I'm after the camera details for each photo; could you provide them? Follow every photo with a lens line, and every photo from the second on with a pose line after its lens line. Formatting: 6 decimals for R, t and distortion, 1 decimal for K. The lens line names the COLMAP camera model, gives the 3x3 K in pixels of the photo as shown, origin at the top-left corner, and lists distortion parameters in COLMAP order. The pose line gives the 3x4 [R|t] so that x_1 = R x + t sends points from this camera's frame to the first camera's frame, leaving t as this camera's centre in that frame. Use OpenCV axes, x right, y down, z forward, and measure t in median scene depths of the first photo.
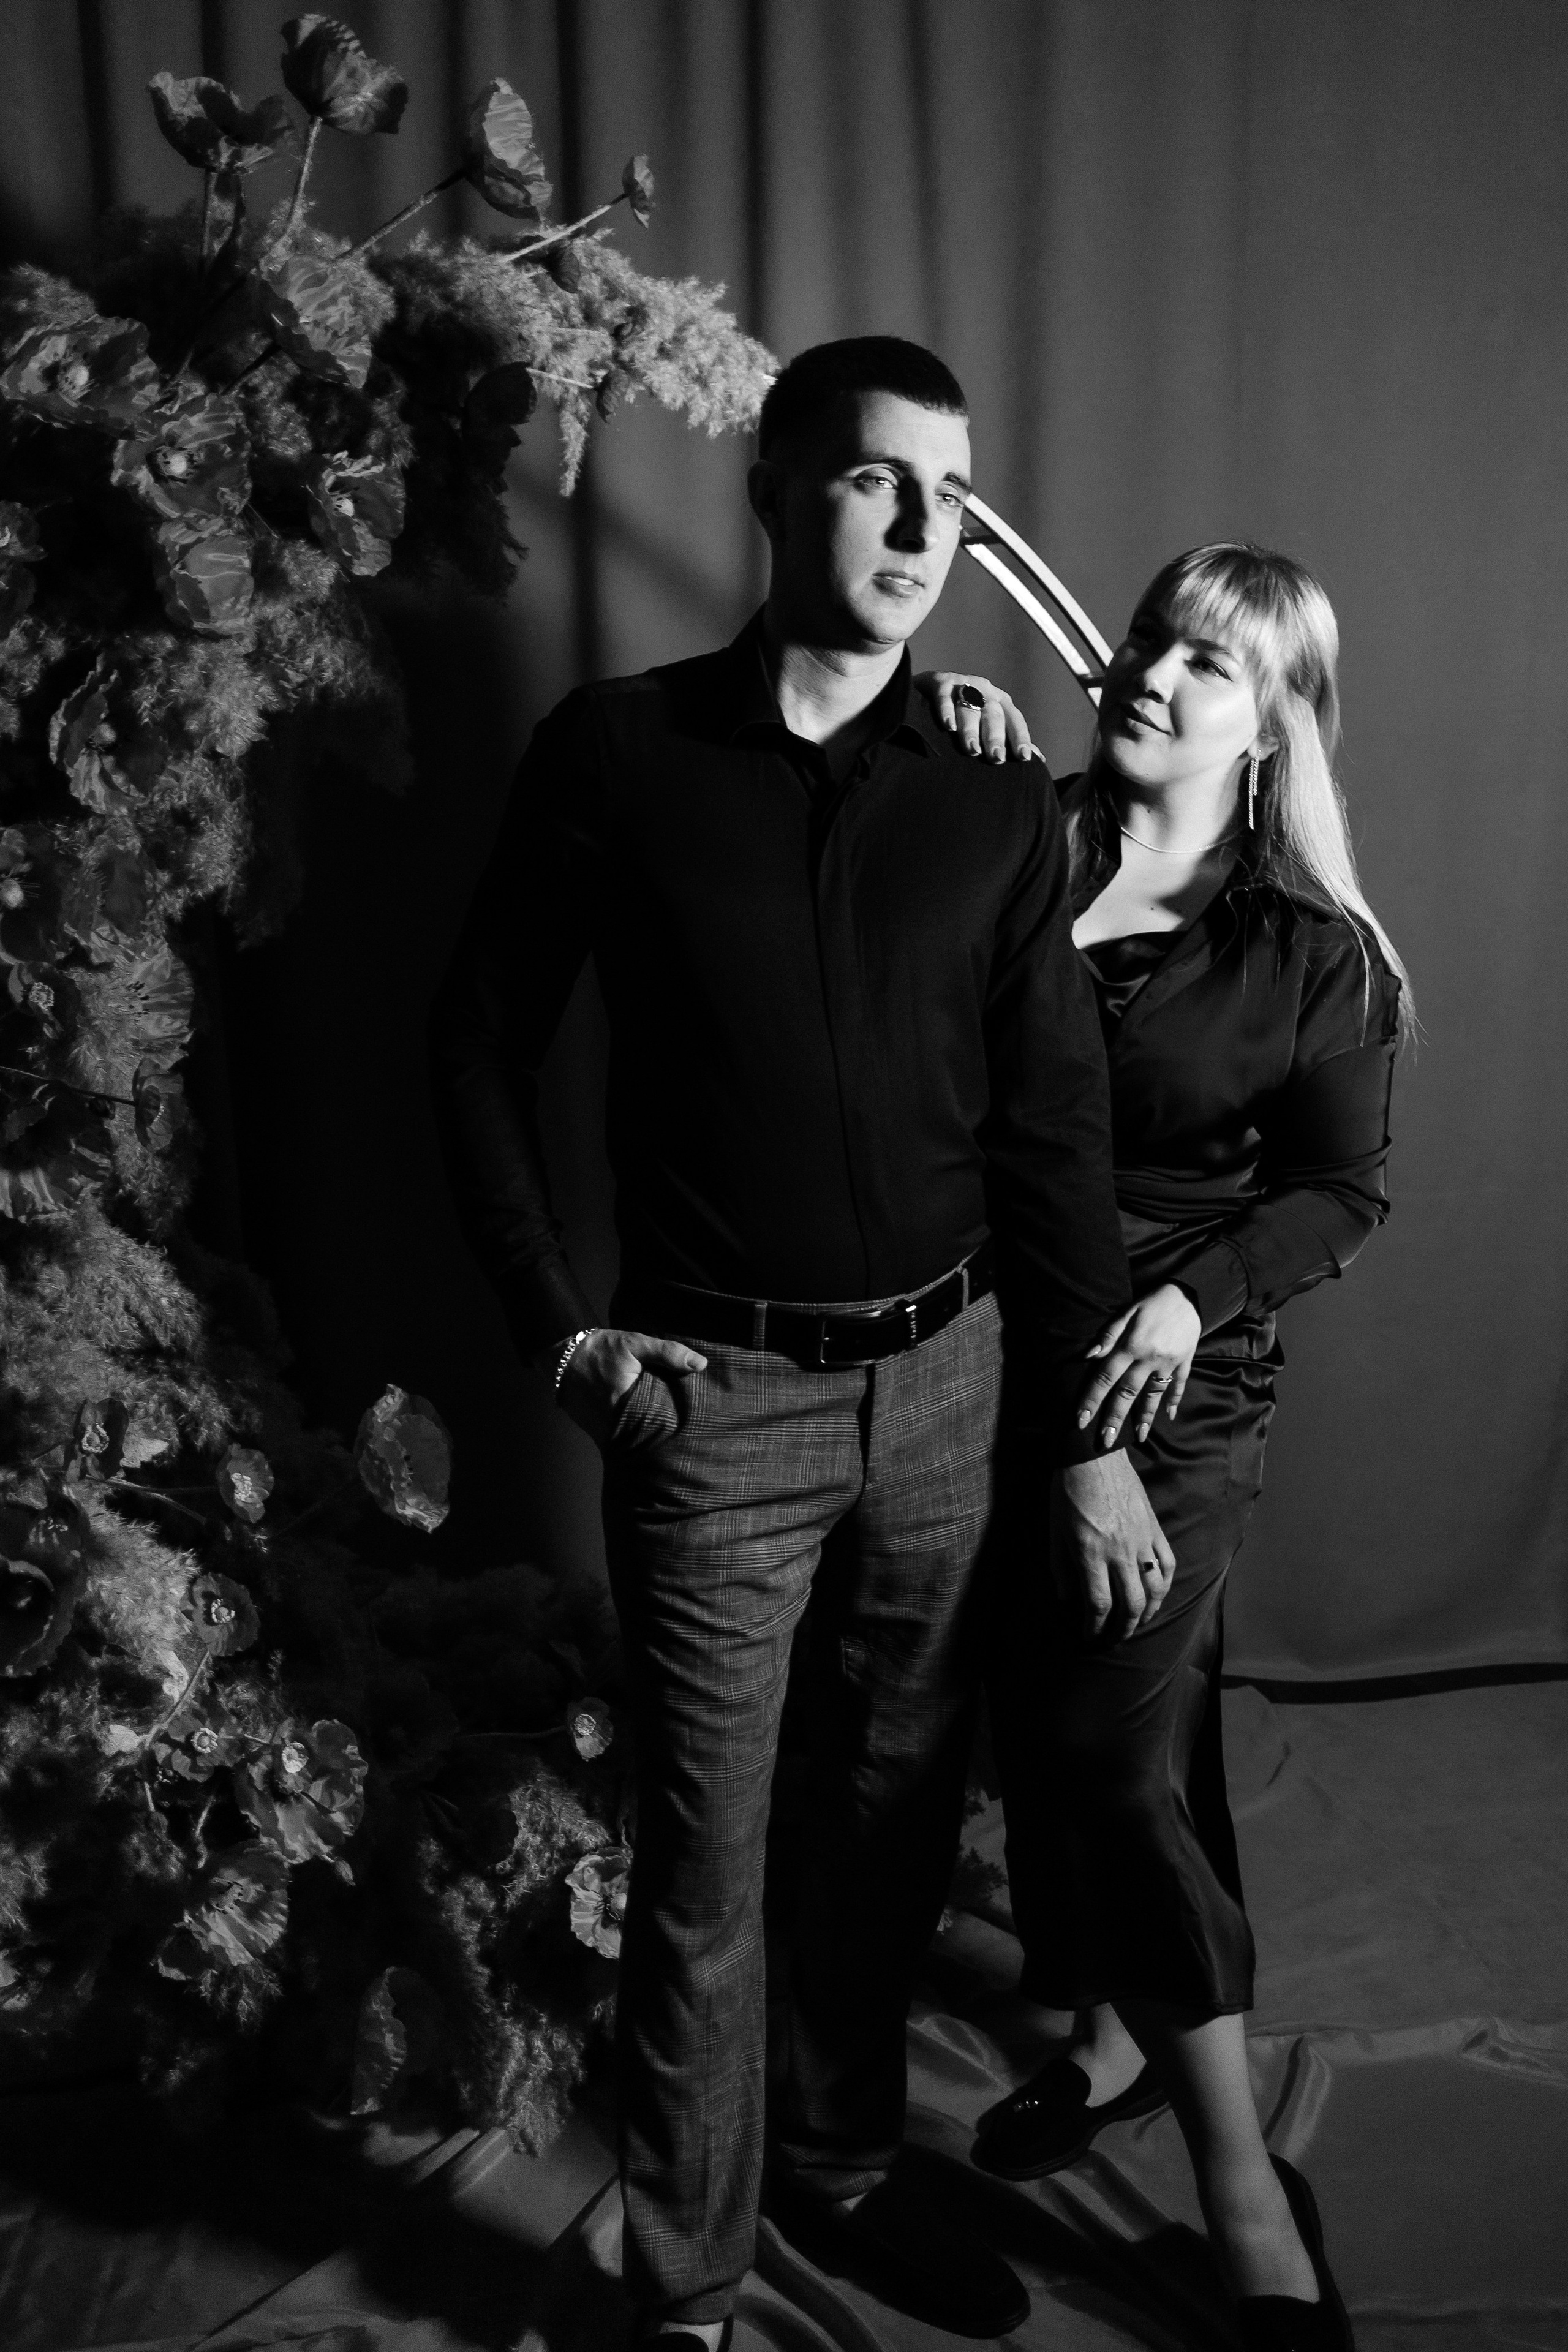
lens RADIAL K [[2317.9, 0, 784.0], [0, 2317.9, 1176.0], [0, 0, 1]] dist [-0.008550, -0.005556]
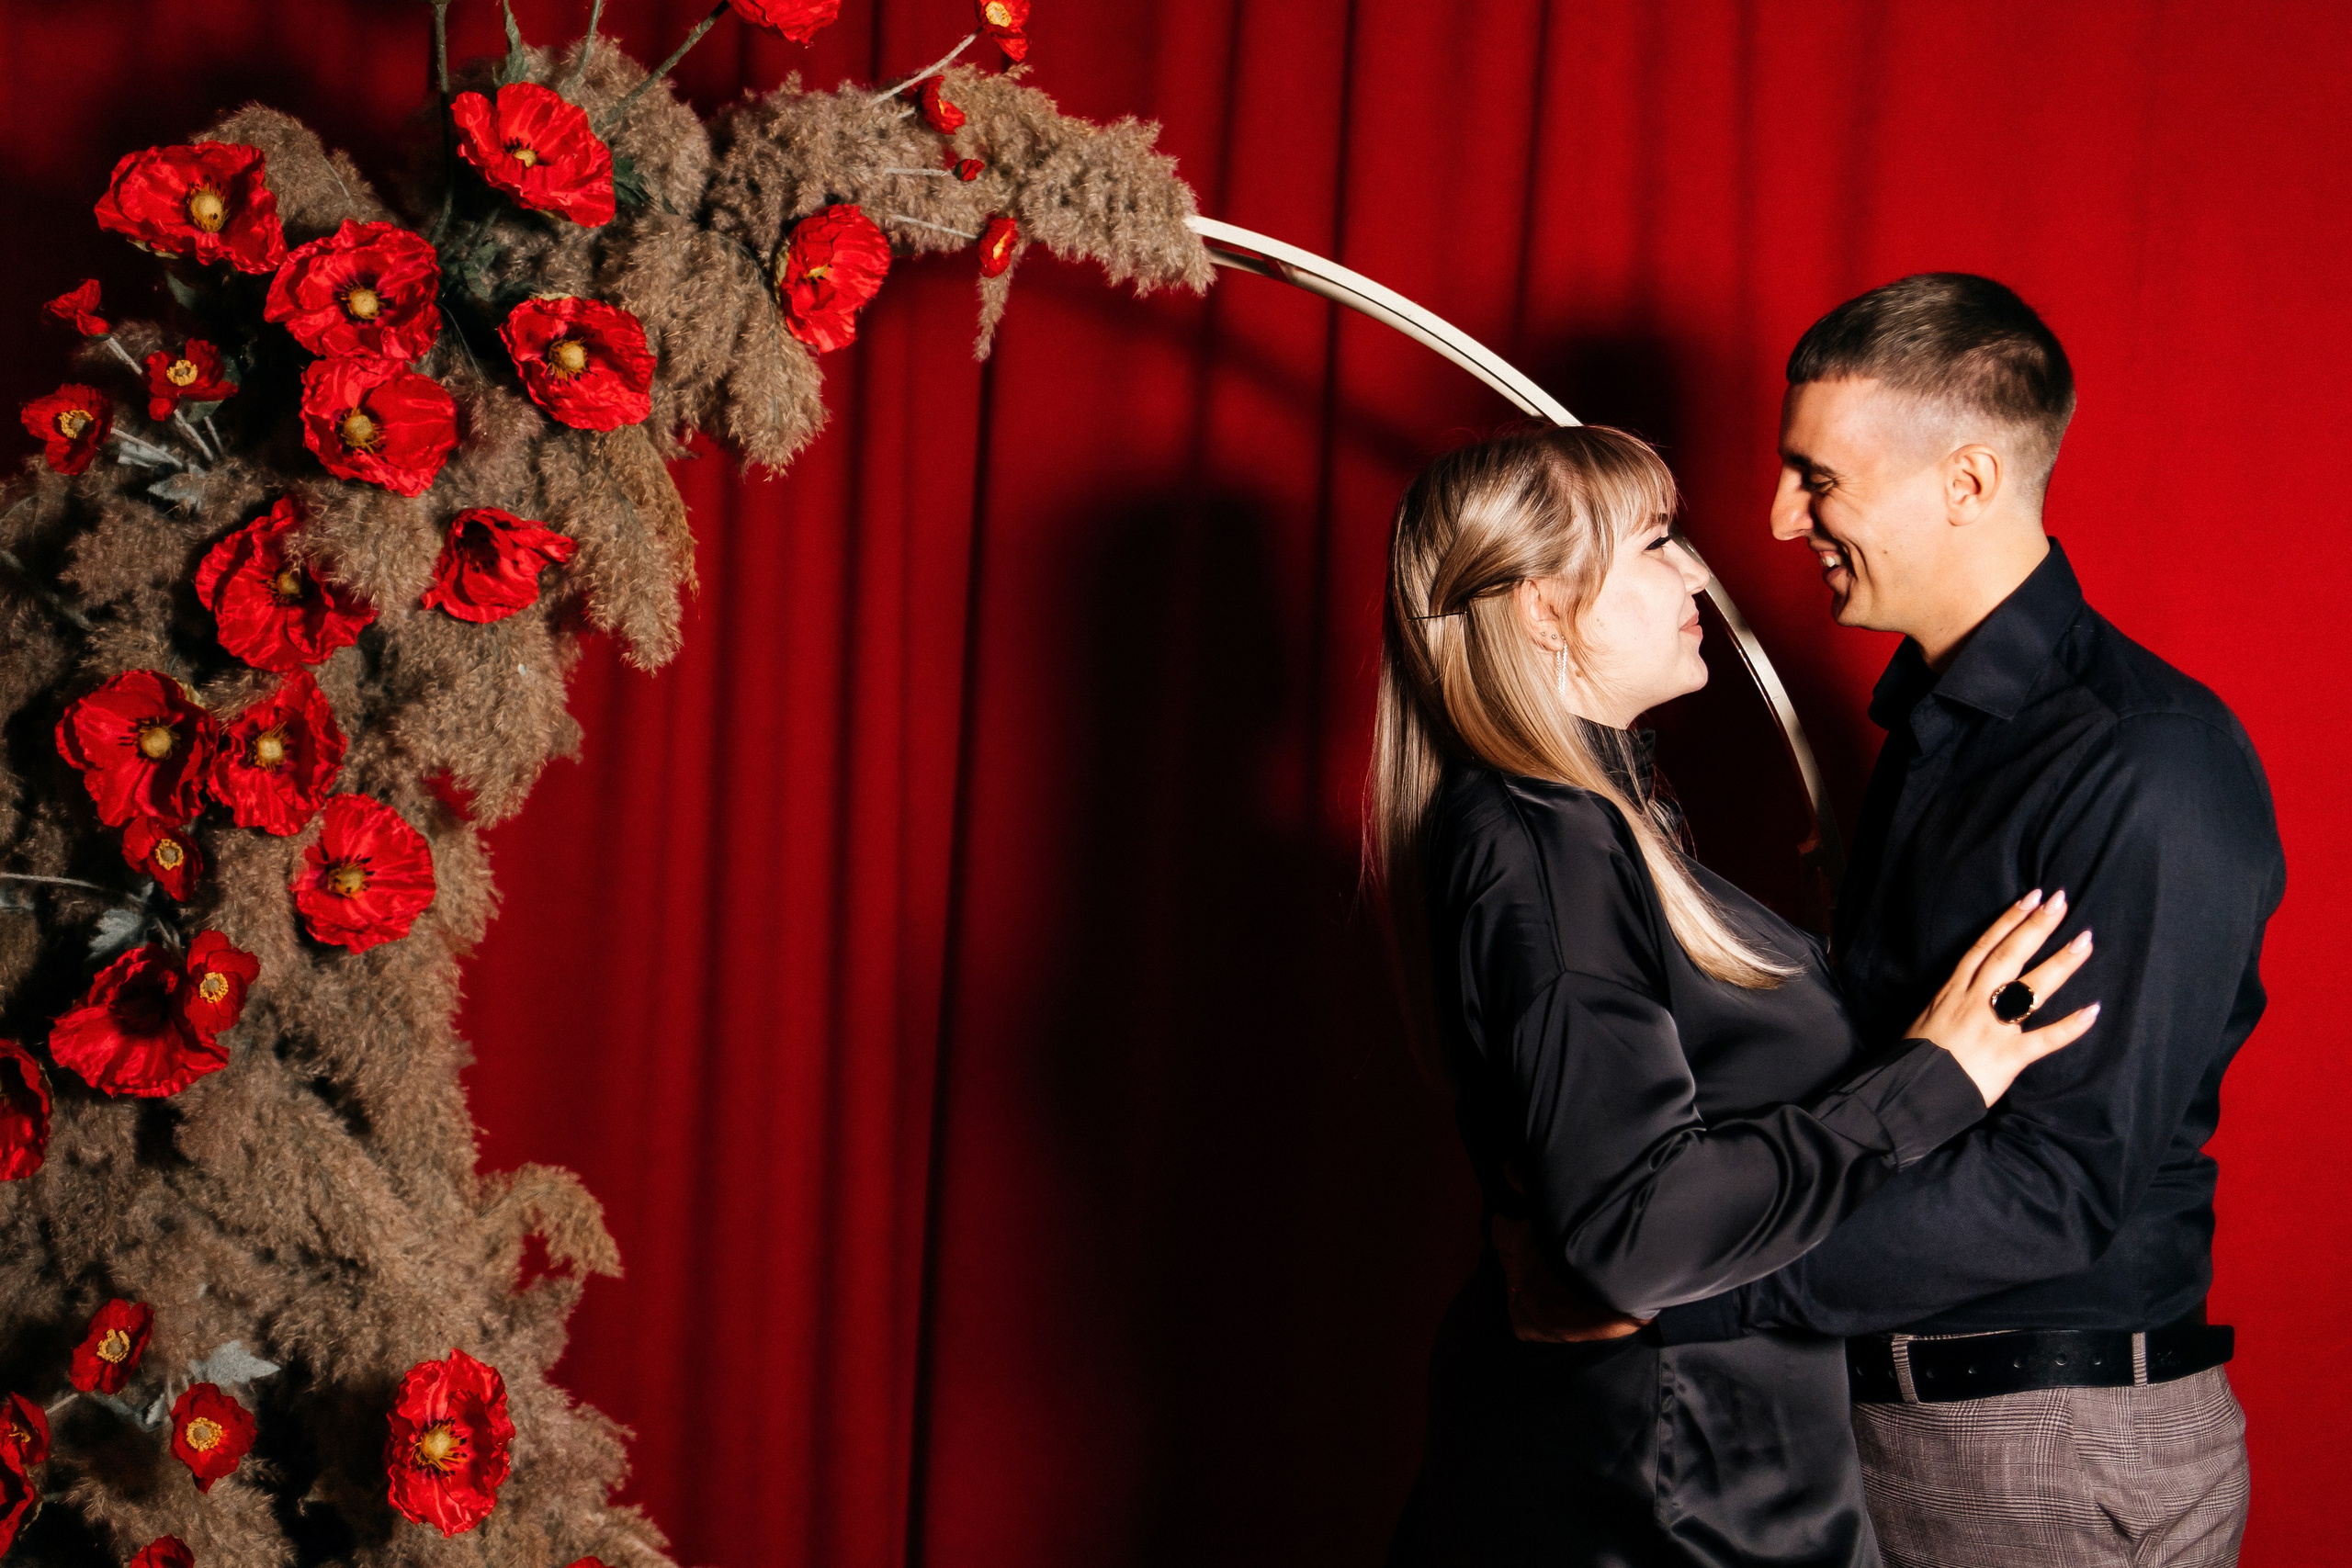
lens RADIAL K [[2317.7, 0, 1184.1], [0, 2317.7, 726.7], [0, 0, 1]] dist [-0.008550, -0.005556]
pose [[0.893586, 0.075263, -0.442538, 0.394341], [-0.147173, 0.980474, -0.130427, -0.058209], [0.424081, 0.181678, 0.887214, 0.296378]]
